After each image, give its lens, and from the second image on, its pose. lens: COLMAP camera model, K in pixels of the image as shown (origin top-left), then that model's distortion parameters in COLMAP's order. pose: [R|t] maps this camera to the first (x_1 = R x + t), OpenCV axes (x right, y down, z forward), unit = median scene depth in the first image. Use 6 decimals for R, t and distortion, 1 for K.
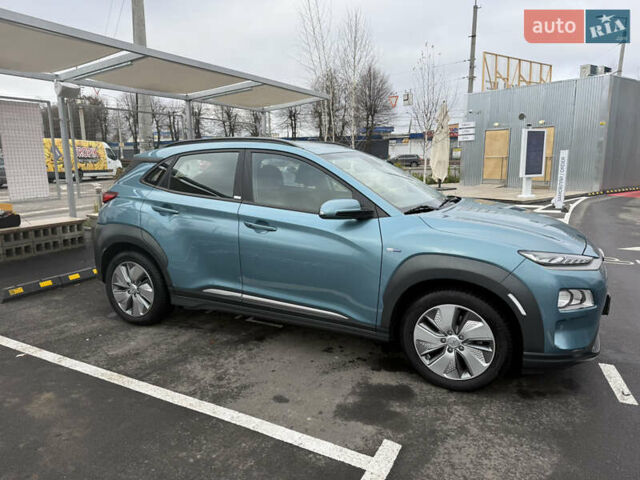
lens RADIAL K [[452.7, 0, 324.1], [0, 452.7, 239.3], [0, 0, 1]] dist [0.049692, -0.061825]
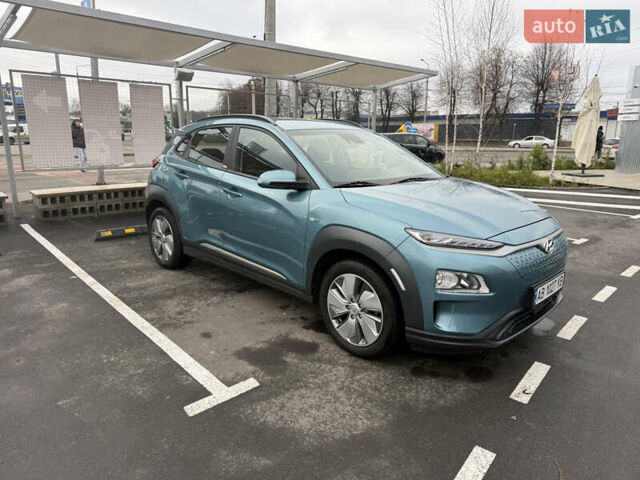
lens RADIAL K [[452.7, 0, 322.2], [0, 452.7, 234.4], [0, 0, 1]] dist [0.049692, -0.061825]
pose [[0.937376, 0.092068, -0.335931, 0.454991], [-0.080377, 0.995580, 0.048573, 0.004501], [0.338919, -0.018530, 0.940633, -0.012437]]
